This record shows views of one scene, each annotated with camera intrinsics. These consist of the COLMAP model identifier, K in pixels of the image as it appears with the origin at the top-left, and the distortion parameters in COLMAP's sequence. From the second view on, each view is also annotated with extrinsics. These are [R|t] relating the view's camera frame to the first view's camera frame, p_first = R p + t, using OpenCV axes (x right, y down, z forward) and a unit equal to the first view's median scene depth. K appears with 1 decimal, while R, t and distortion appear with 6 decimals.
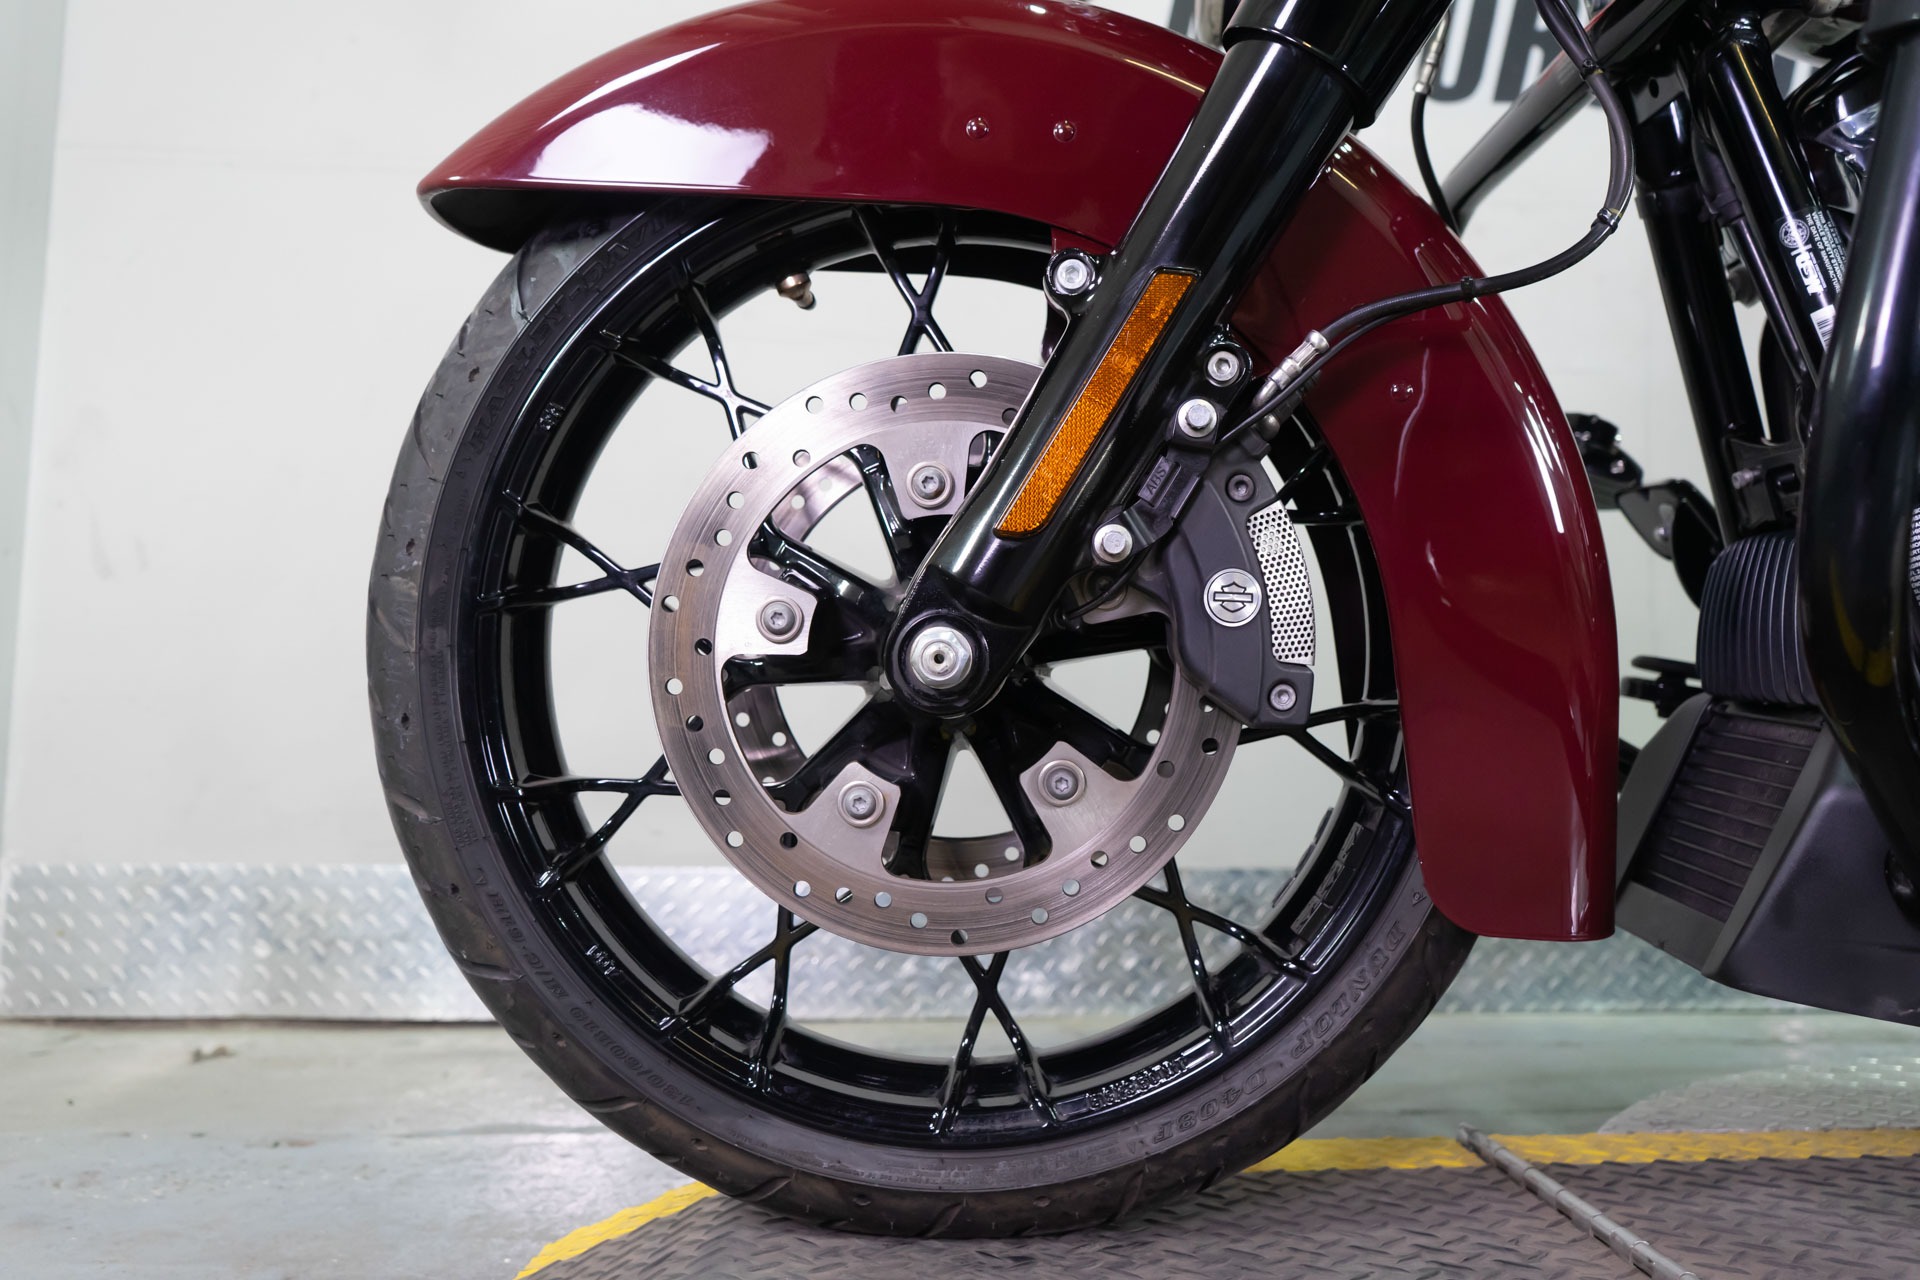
lens RADIAL K [[1648.6, 0, 960.6], [0, 1648.6, 635.0], [0, 0, 1]] dist [-0.007536, 0.006186]
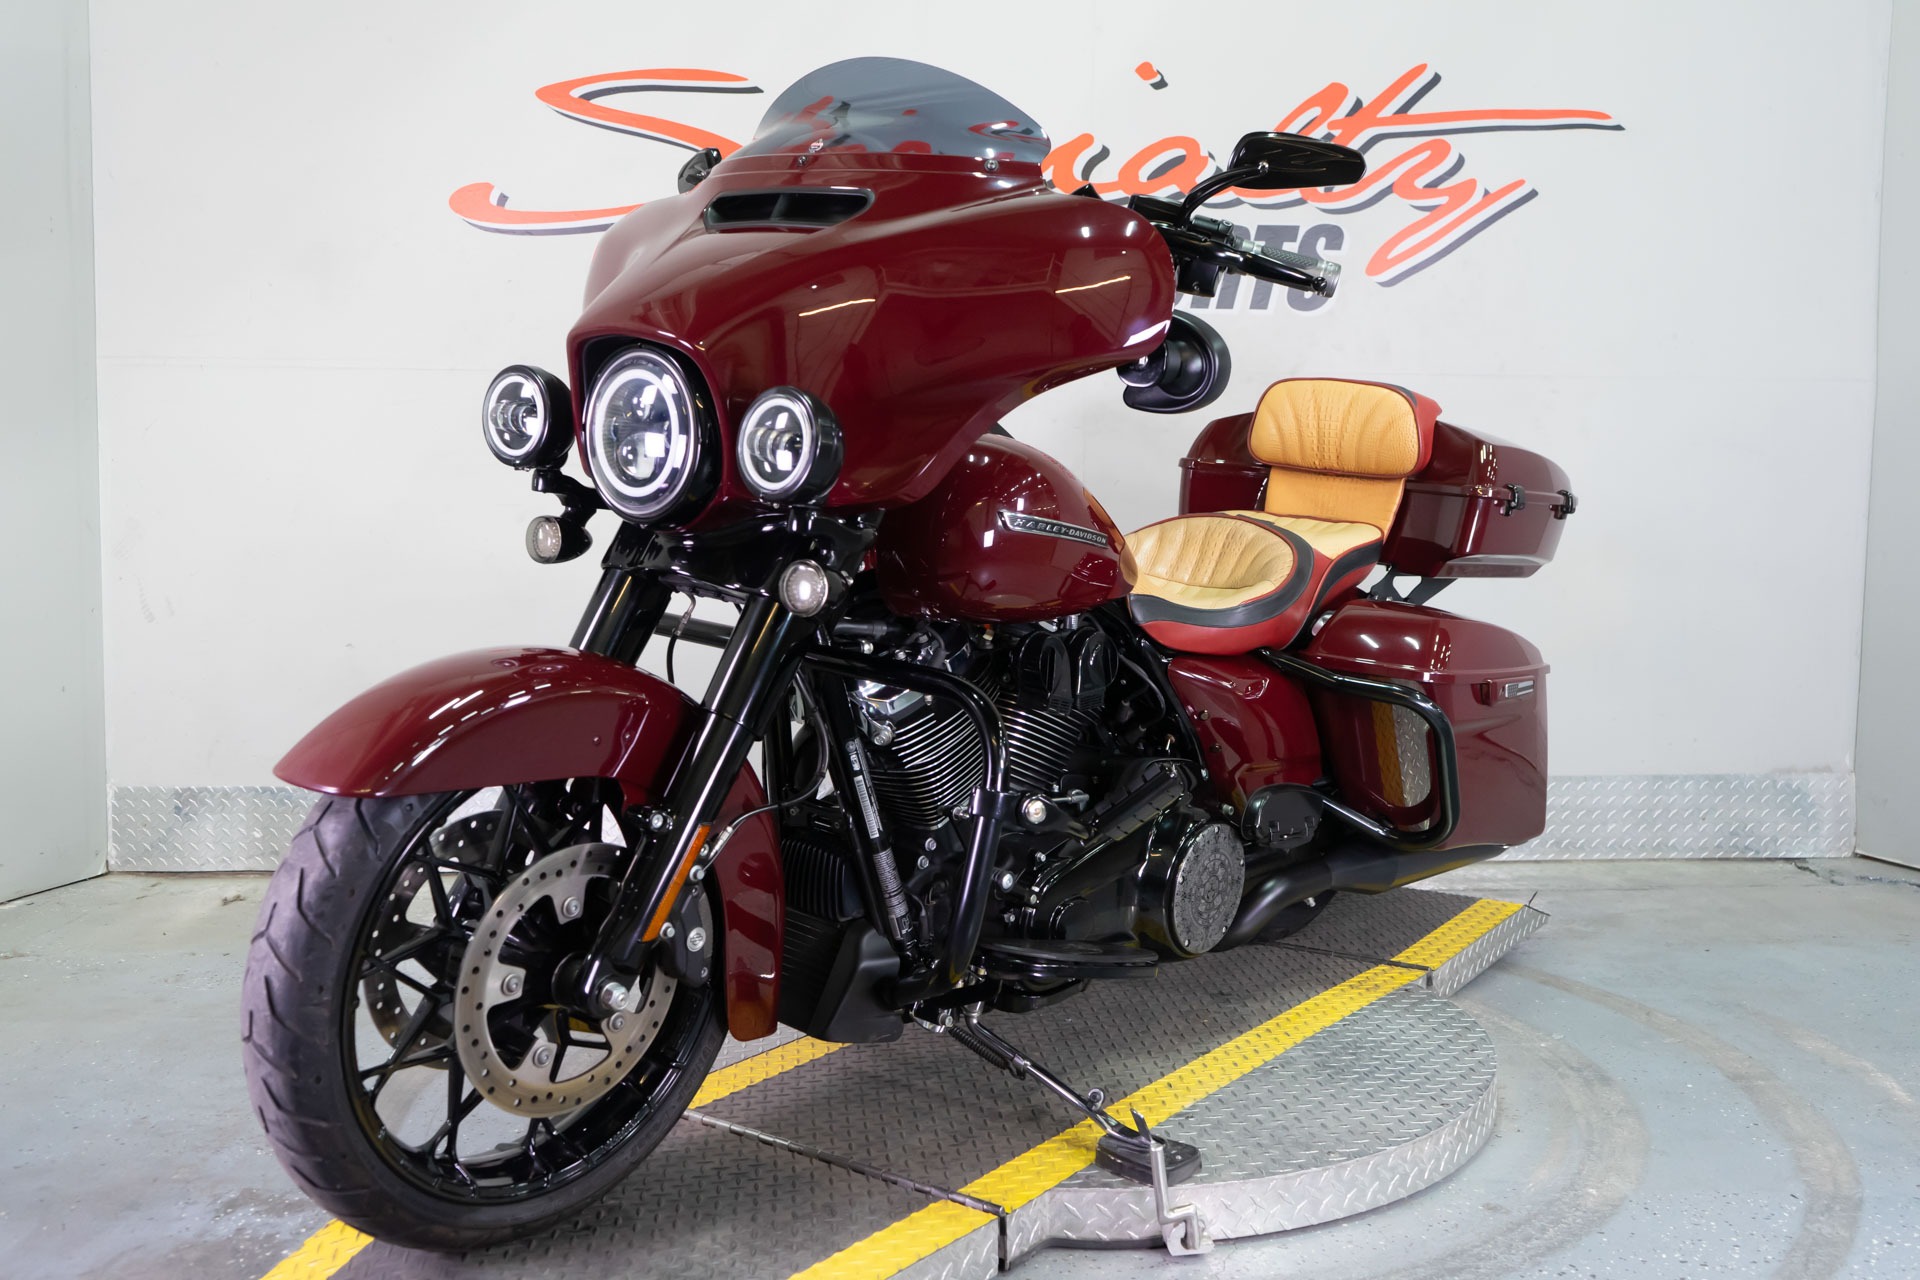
lens RADIAL K [[1746.8, 0, 959.5], [0, 1746.8, 643.5], [0, 0, 1]] dist [-0.005143, 0.020617]
pose [[0.999444, -0.000424, -0.033342, 0.392009], [0.006429, 0.983605, 0.180220, -0.344210], [0.032719, -0.180334, 0.983061, -0.782438]]
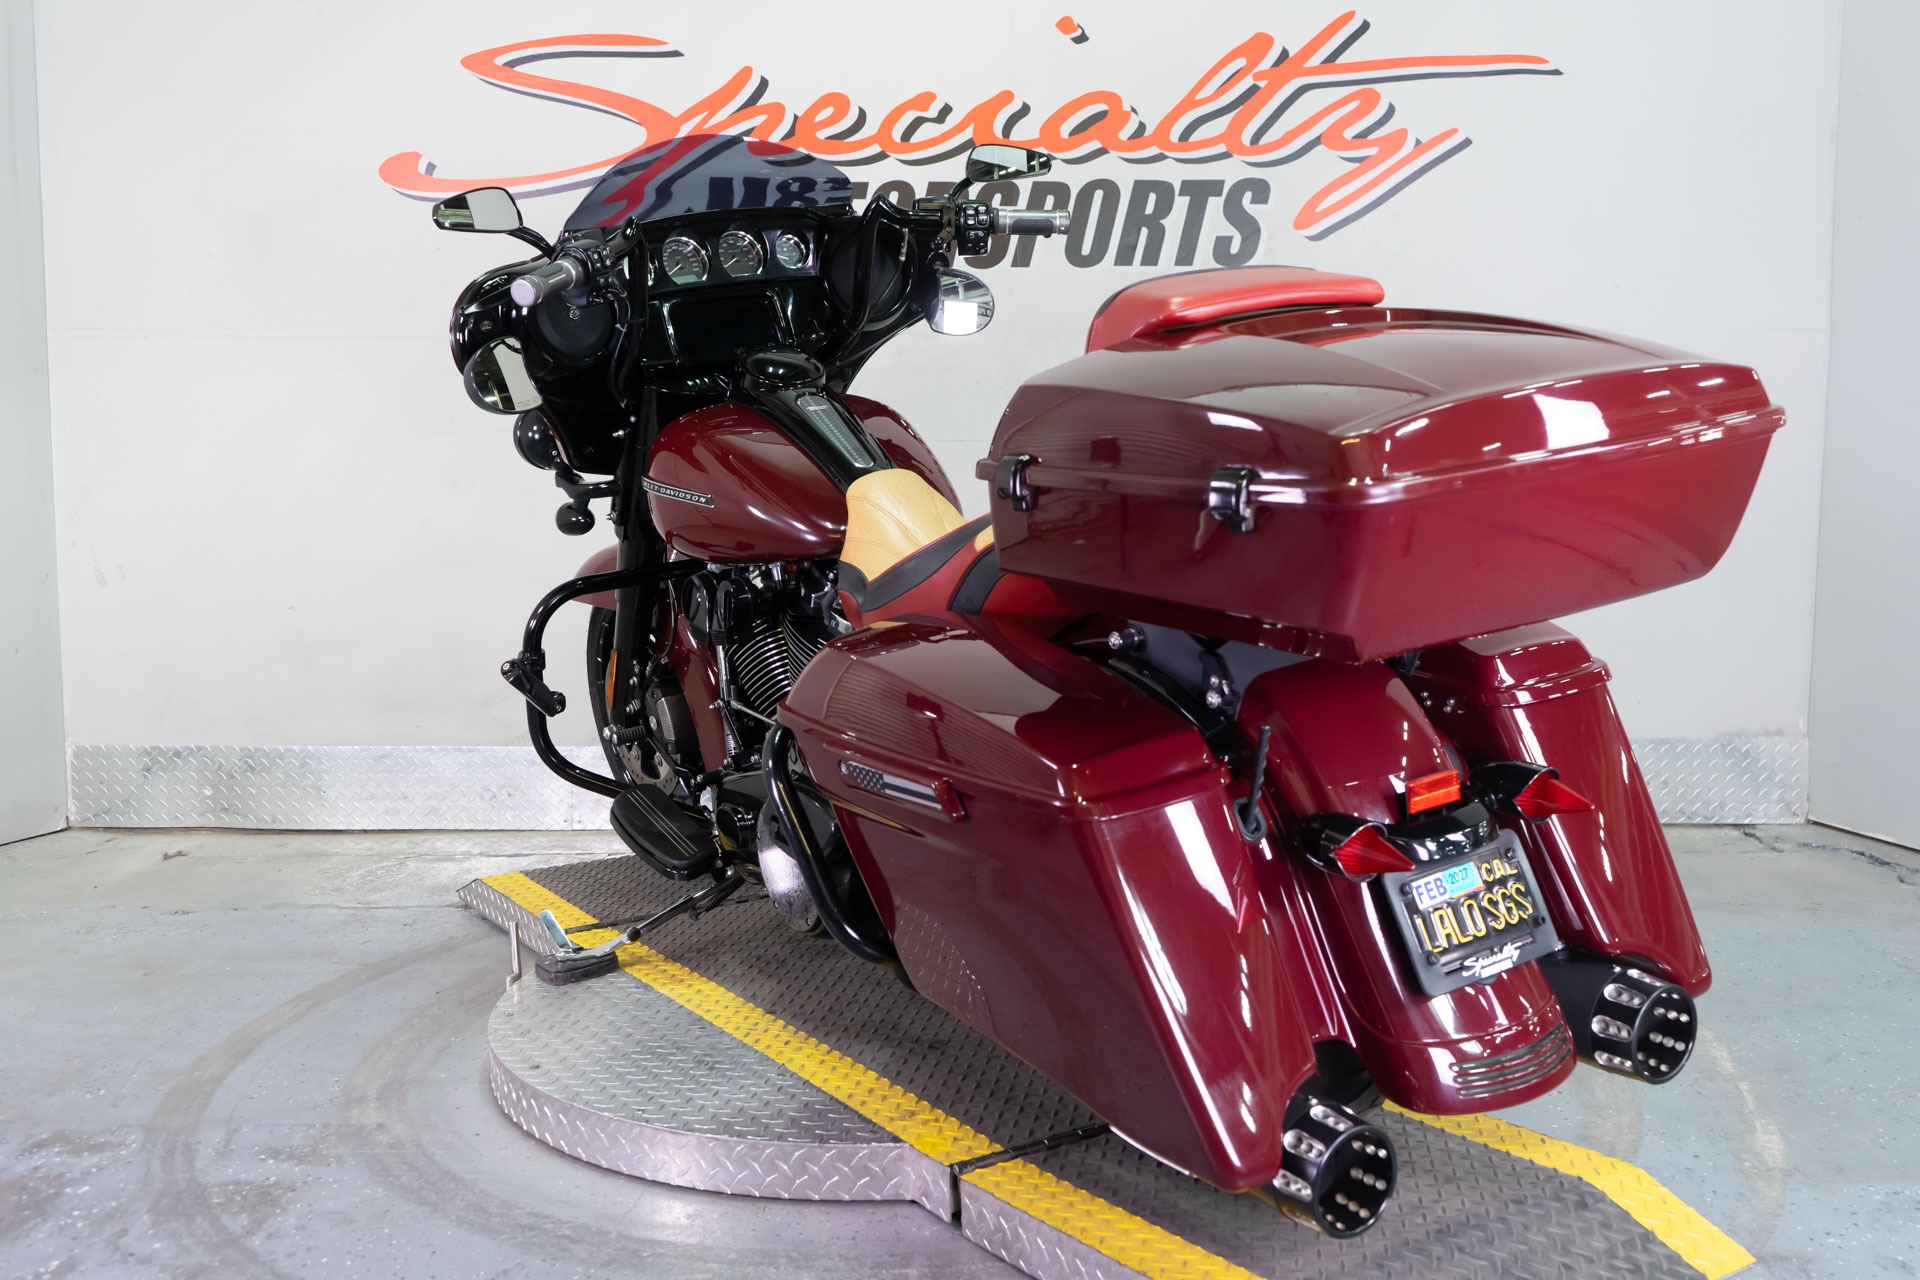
lens RADIAL K [[1760.9, 0, 960.0], [0, 1760.9, 640.0], [0, 0, 1]] dist [0.002390, 0.005923]
pose [[0.994995, -0.000533, -0.099922, 0.599944], [0.020578, 0.979644, 0.199685, -0.346224], [0.097782, -0.200741, 0.974752, -0.785607]]
